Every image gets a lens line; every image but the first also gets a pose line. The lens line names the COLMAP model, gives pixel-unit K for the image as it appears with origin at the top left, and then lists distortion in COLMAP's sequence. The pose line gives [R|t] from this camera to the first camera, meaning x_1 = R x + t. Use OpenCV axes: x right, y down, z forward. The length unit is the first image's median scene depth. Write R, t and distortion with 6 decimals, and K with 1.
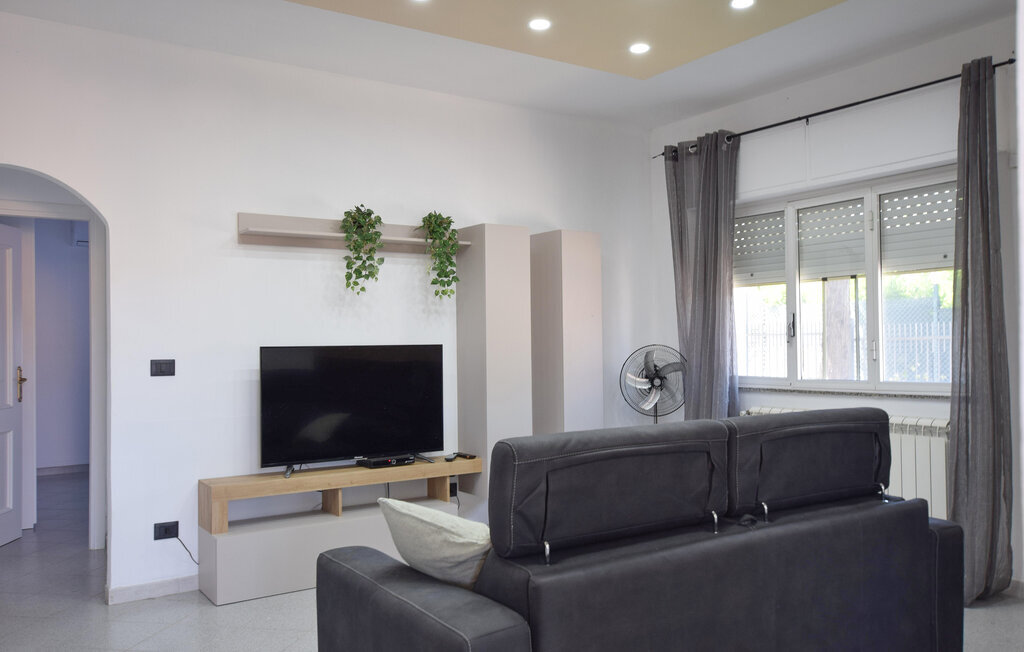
lens RADIAL K [[861.7, 0, 512.0], [0, 861.7, 326.0], [0, 0, 1]] dist [0.007369, 0.007471]
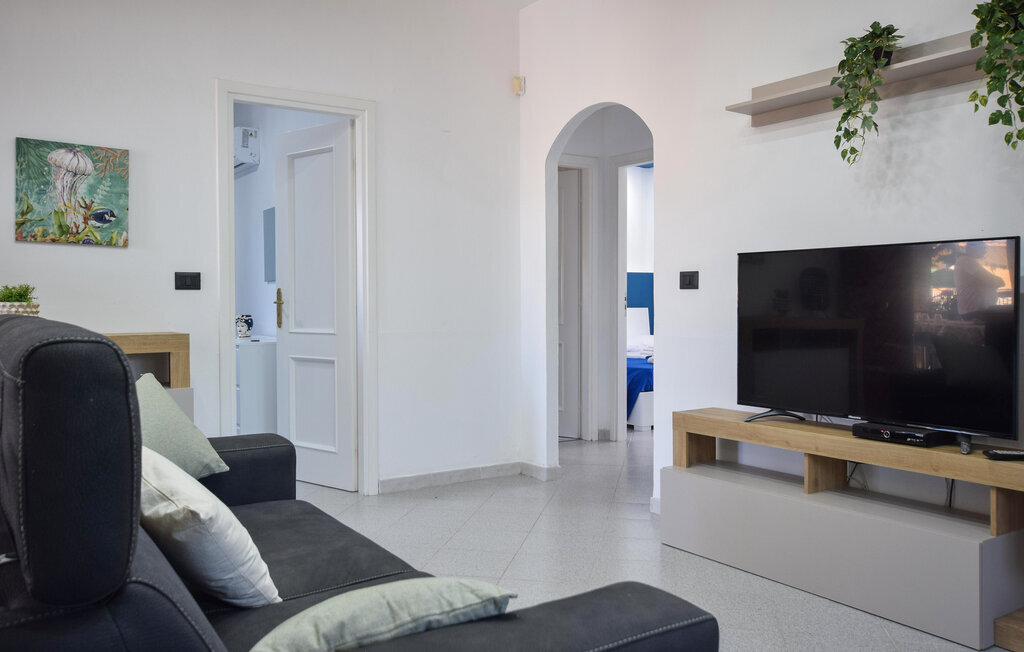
lens RADIAL K [[861.7, 0, 512.0], [0, 861.7, 326.0], [0, 0, 1]] dist [0.007369, 0.007471]
pose [[-0.020703, 0.038719, -0.999036, 0.479585], [0.016321, 0.999130, 0.038385, 0.053507], [0.999652, -0.015511, -0.021317, 0.755835]]
